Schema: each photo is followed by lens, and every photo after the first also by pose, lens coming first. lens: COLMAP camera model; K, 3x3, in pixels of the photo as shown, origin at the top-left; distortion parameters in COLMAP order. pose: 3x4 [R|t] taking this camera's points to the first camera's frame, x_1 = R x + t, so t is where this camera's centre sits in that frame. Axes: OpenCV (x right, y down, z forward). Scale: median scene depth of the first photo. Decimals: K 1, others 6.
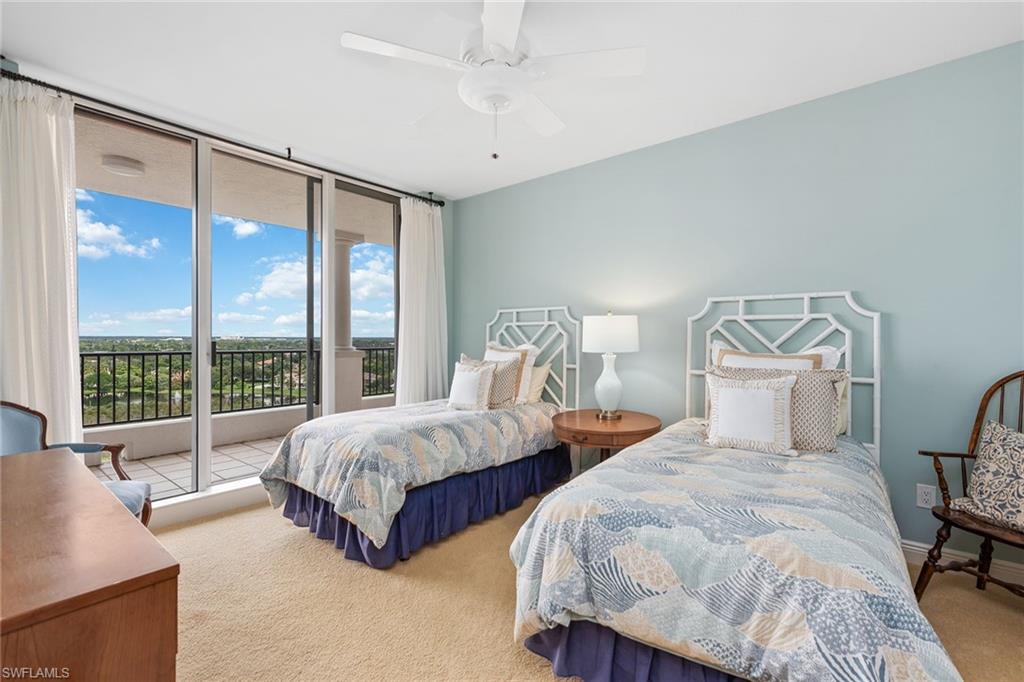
lens RADIAL K [[446.5, 0, 512.0], [0, 446.5, 341.0], [0, 0, 1]] dist [0.001391, 0.000637]
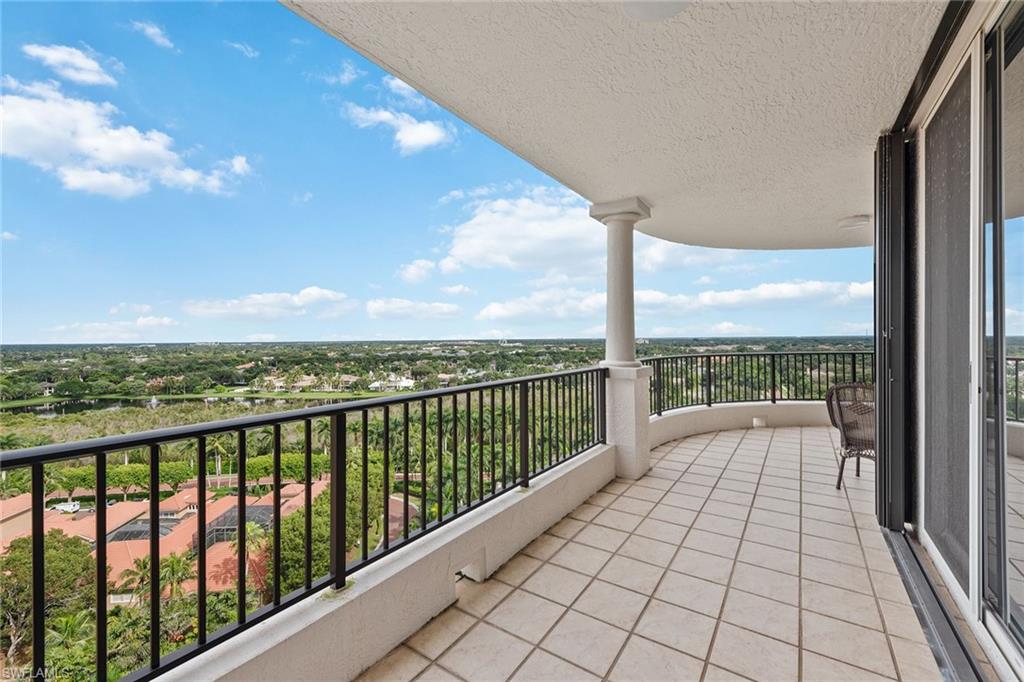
lens RADIAL K [[394.4, 0, 495.9], [0, 394.4, 341.3], [0, 0, 1]] dist [-0.001016, -0.000112]
pose [[0.999542, -0.015027, 0.026251, -0.522353], [0.015062, 0.999886, -0.001135, -0.012304], [-0.026231, 0.001529, 0.999655, 0.543716]]
